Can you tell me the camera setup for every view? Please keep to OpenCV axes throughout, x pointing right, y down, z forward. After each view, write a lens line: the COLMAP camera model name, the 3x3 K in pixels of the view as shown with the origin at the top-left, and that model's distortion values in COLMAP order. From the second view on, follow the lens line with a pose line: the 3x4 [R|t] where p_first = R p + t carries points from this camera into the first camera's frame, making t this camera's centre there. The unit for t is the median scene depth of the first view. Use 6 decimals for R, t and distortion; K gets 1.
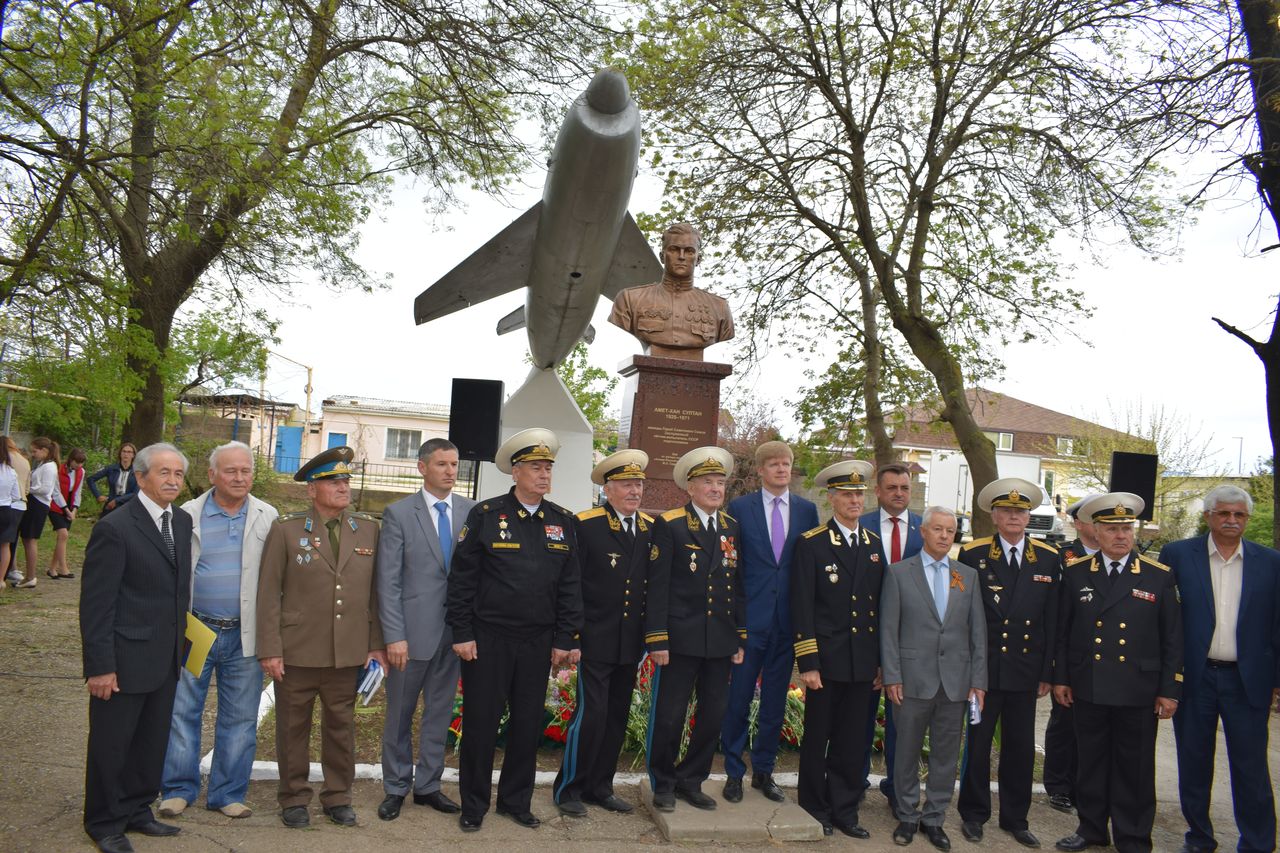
lens RADIAL K [[990.5, 0, 634.7], [0, 990.5, 436.7], [0, 0, 1]] dist [-0.038961, 0.048206]
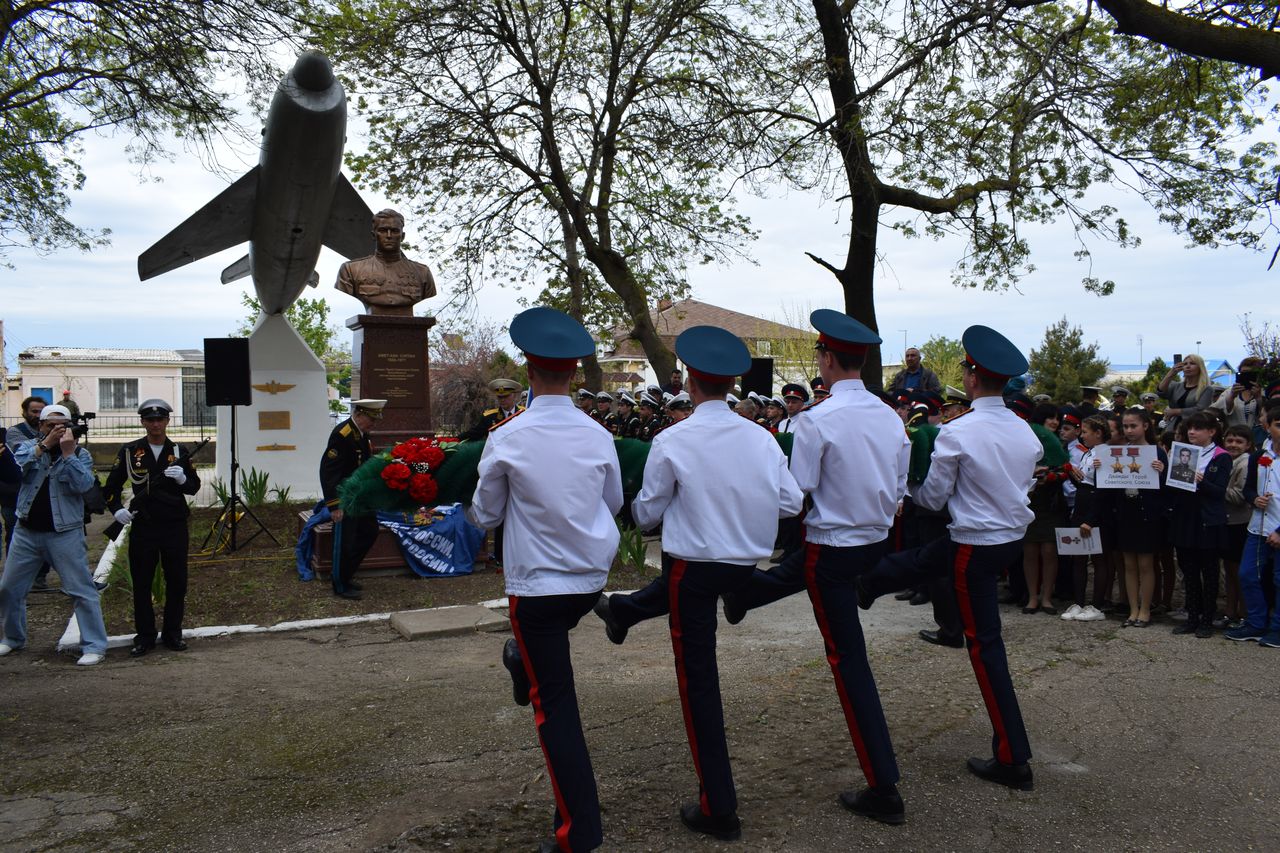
lens RADIAL K [[990.5, 0, 634.7], [0, 990.5, 436.7], [0, 0, 1]] dist [-0.038961, 0.048206]
pose [[0.962516, -0.091196, 0.255434, 0.000981], [0.070139, 0.993434, 0.090386, -0.004867], [-0.262000, -0.069082, 0.962592, -0.115807]]
